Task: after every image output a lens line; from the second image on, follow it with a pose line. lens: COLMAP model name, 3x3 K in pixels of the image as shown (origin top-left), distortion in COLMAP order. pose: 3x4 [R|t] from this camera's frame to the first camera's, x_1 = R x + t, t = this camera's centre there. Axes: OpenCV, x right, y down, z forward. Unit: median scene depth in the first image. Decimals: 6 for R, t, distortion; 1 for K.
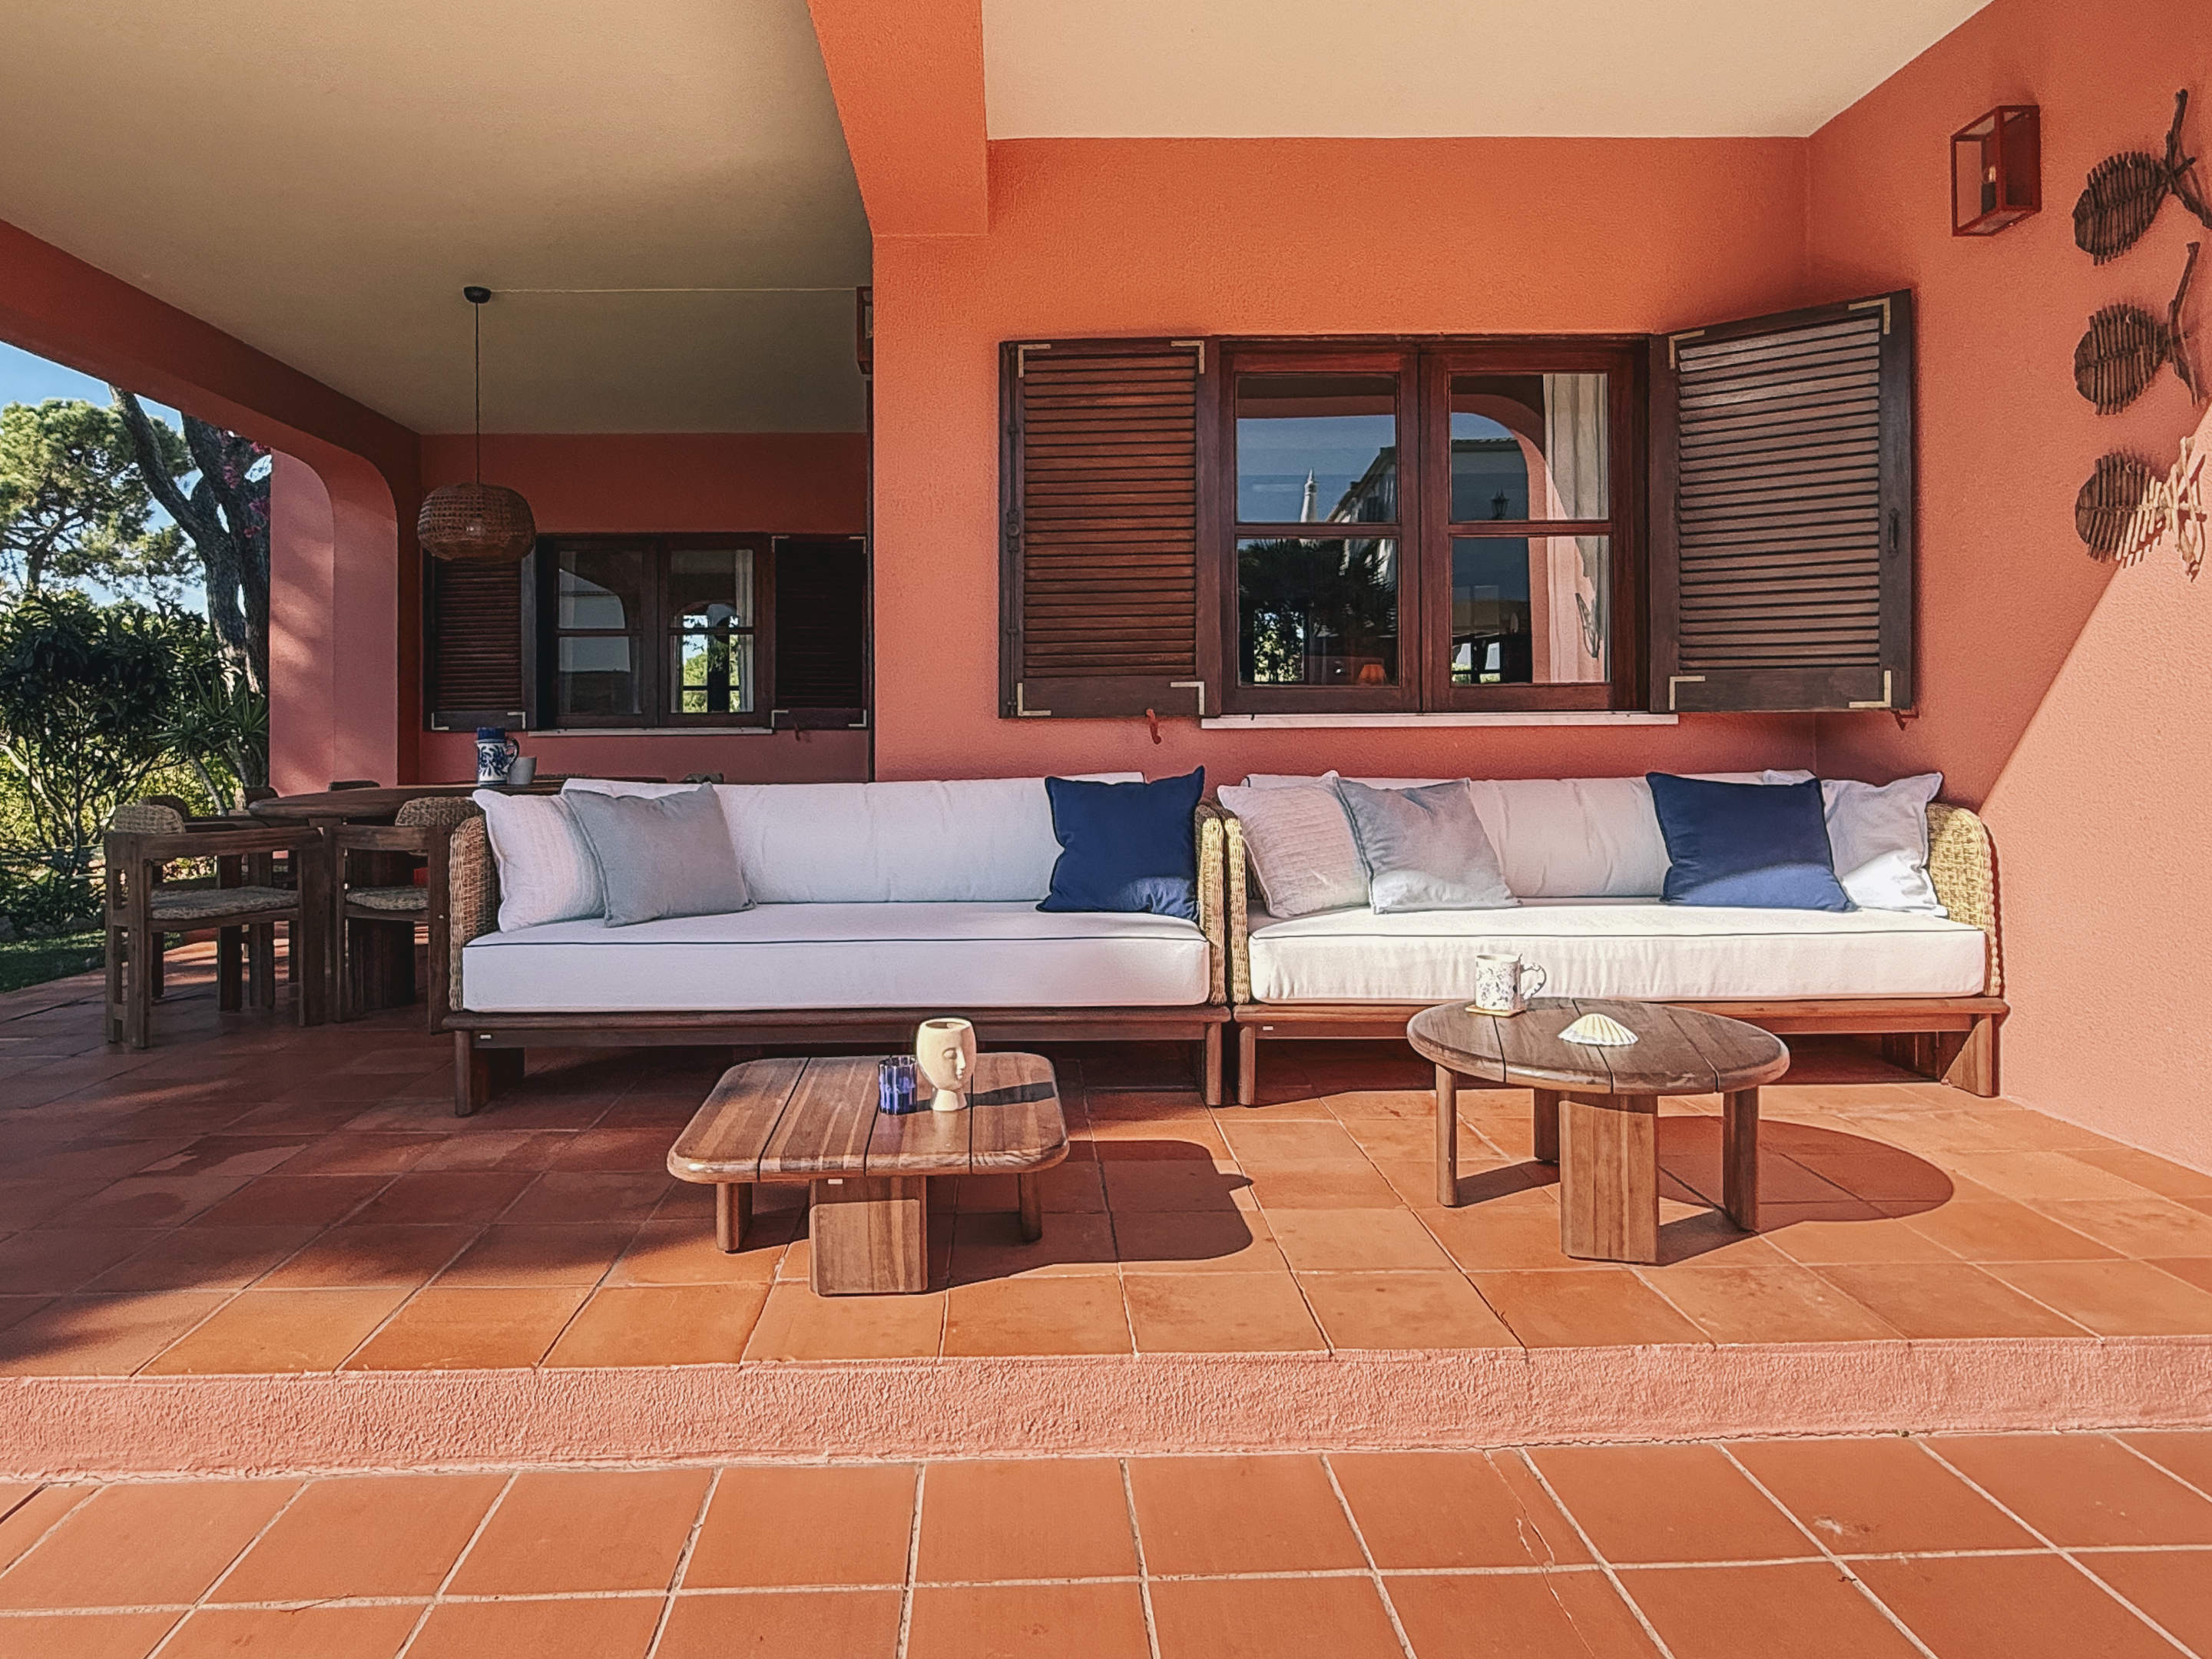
lens RADIAL K [[1388.4, 0, 1100.3], [0, 1388.4, 775.9], [0, 0, 1]] dist [-0.004648, -0.002258]
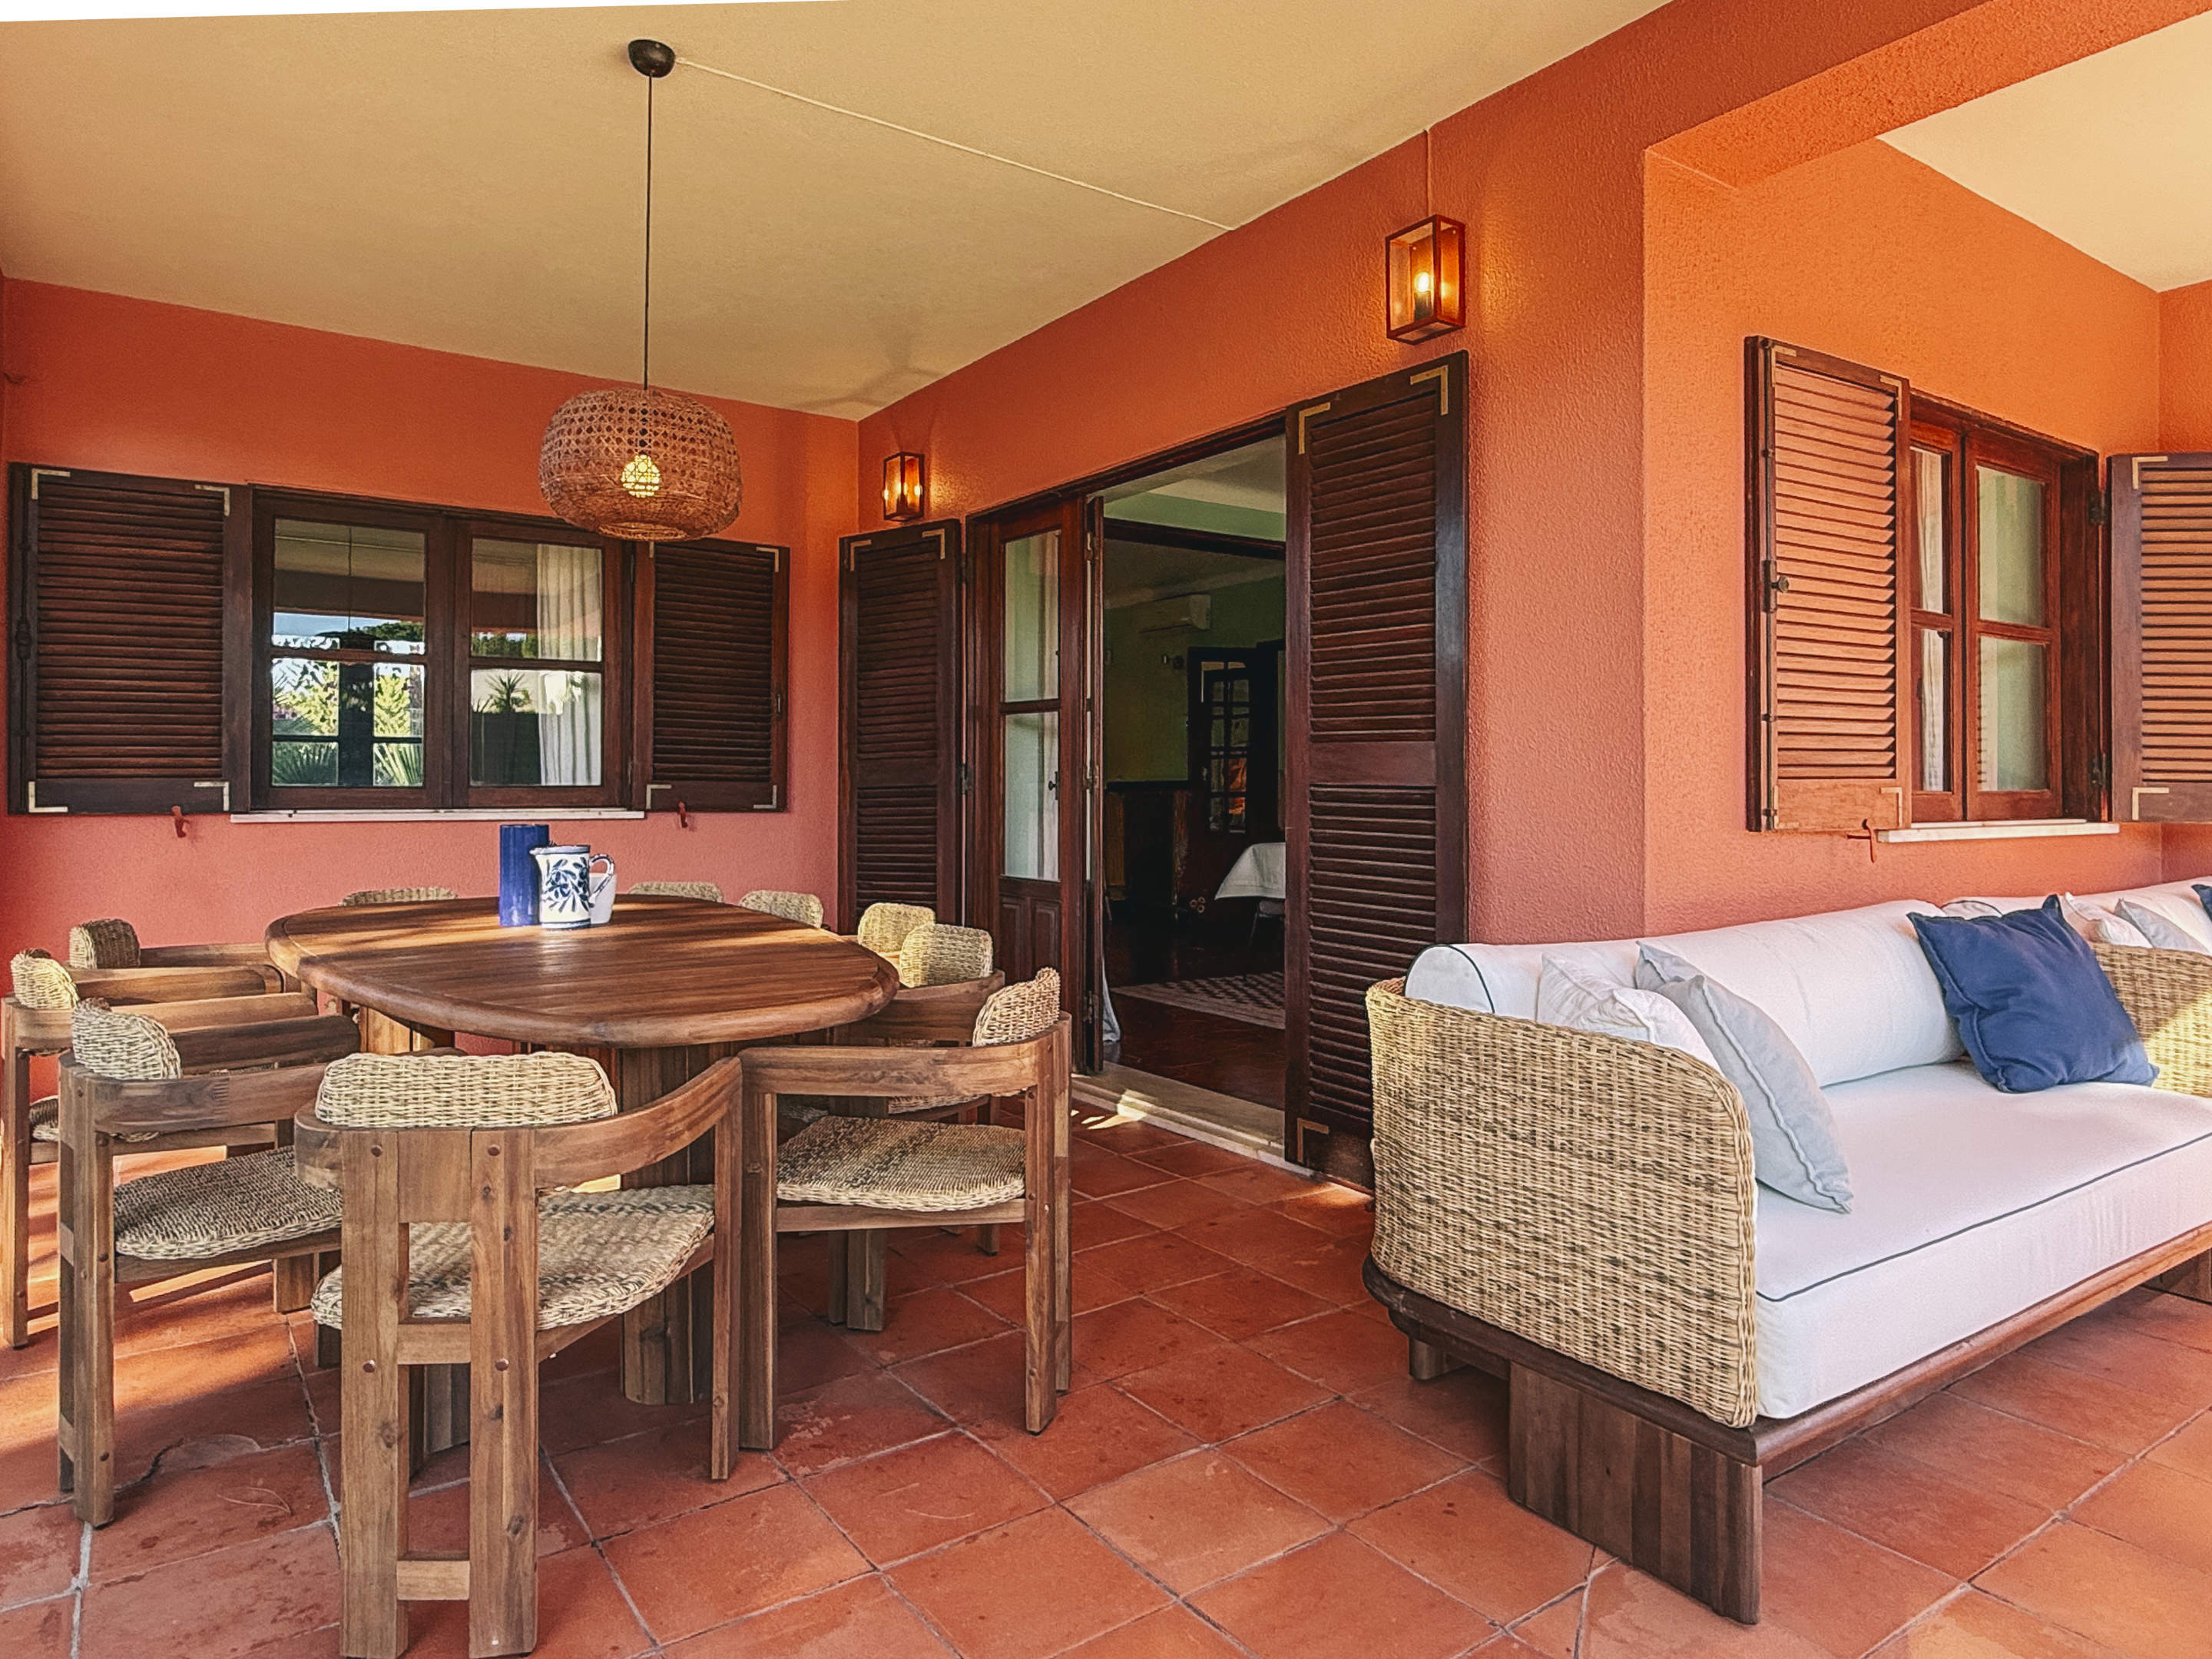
lens RADIAL K [[1388.4, 0, 1100.3], [0, 1388.4, 775.9], [0, 0, 1]] dist [-0.004648, -0.002258]
pose [[0.837723, 0.019854, 0.545734, -0.782102], [0.003576, 0.999118, -0.041838, -0.041282], [-0.546083, 0.037000, 0.836914, 0.574635]]
